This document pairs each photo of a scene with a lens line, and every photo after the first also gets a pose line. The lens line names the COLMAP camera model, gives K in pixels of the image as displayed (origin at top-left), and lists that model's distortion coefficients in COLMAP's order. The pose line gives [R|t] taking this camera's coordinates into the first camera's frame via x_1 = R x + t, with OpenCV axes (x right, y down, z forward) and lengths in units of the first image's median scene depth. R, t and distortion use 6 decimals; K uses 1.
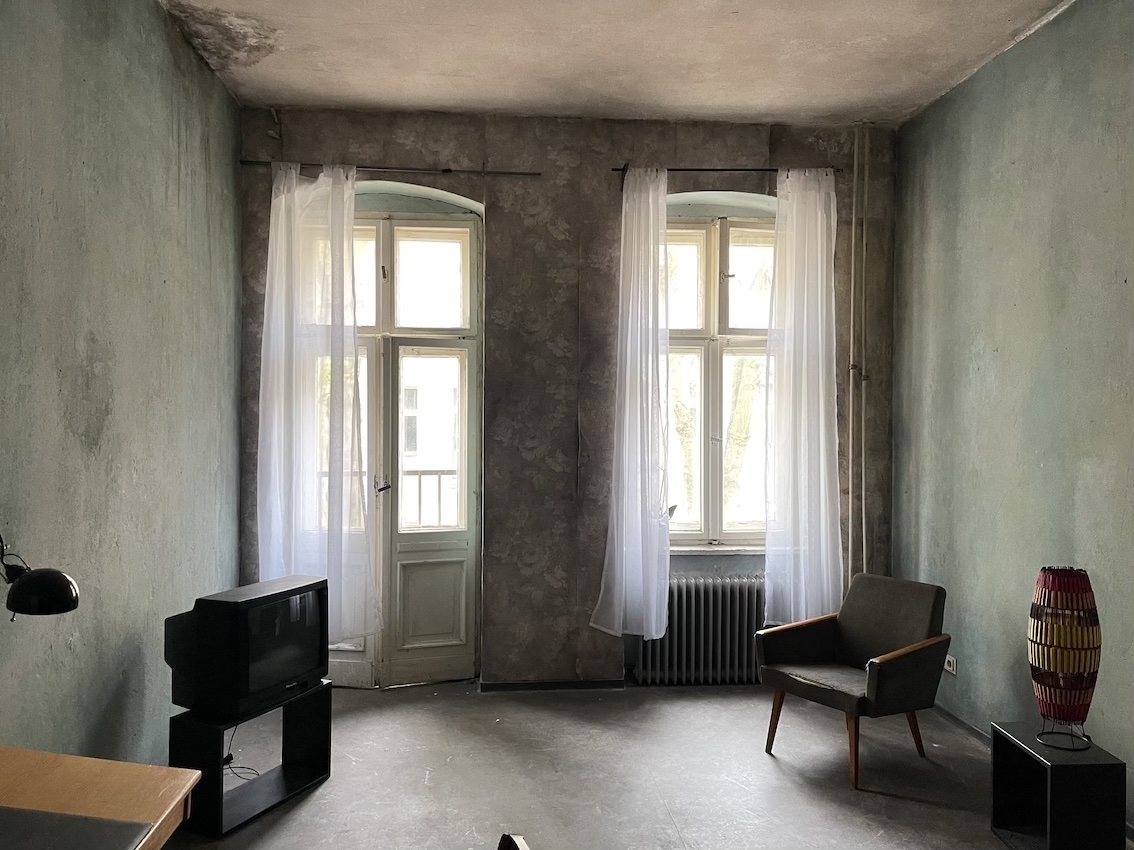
lens RADIAL K [[851.7, 0, 560.4], [0, 851.7, 425.1], [0, 0, 1]] dist [0.076809, -0.105431]
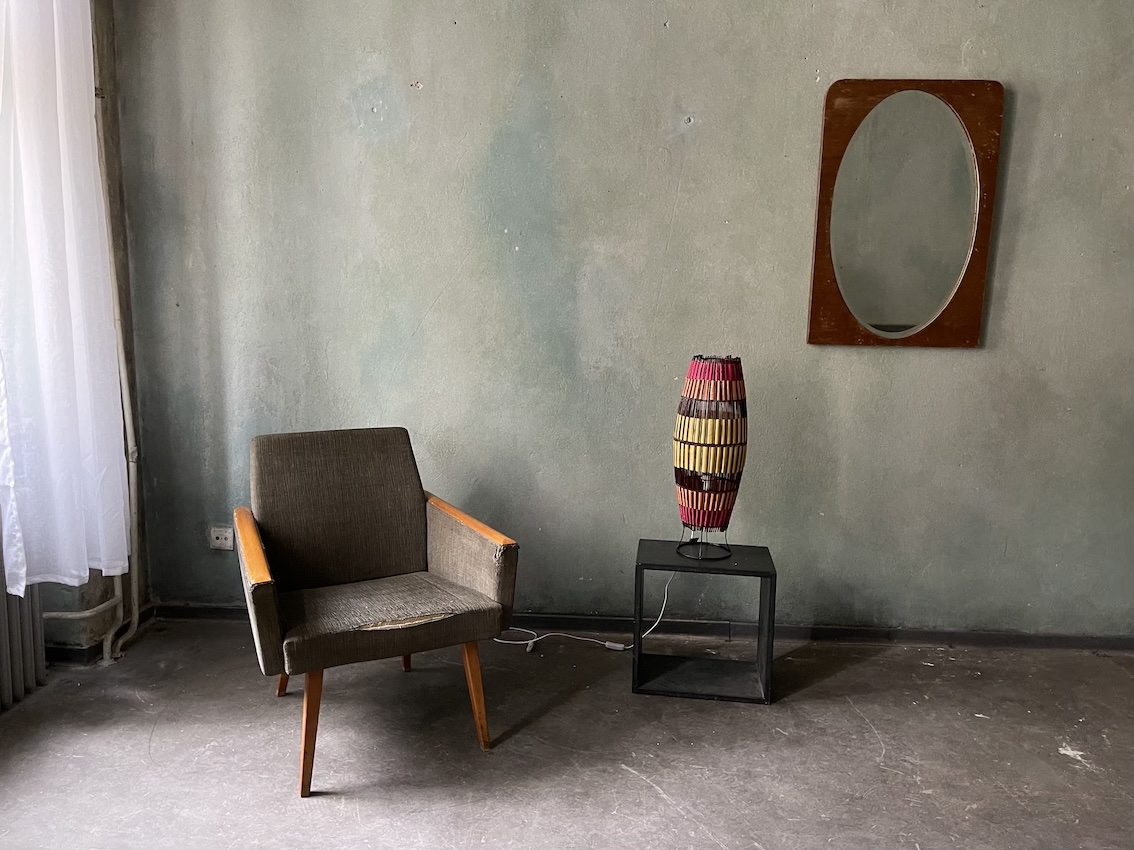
lens RADIAL K [[851.7, 0, 560.4], [0, 851.7, 425.1], [0, 0, 1]] dist [0.076809, -0.105431]
pose [[0.112238, -0.142812, 0.983365, -0.231285], [-0.014714, 0.989271, 0.145349, 0.090054], [-0.993572, -0.030782, 0.108932, 0.854060]]
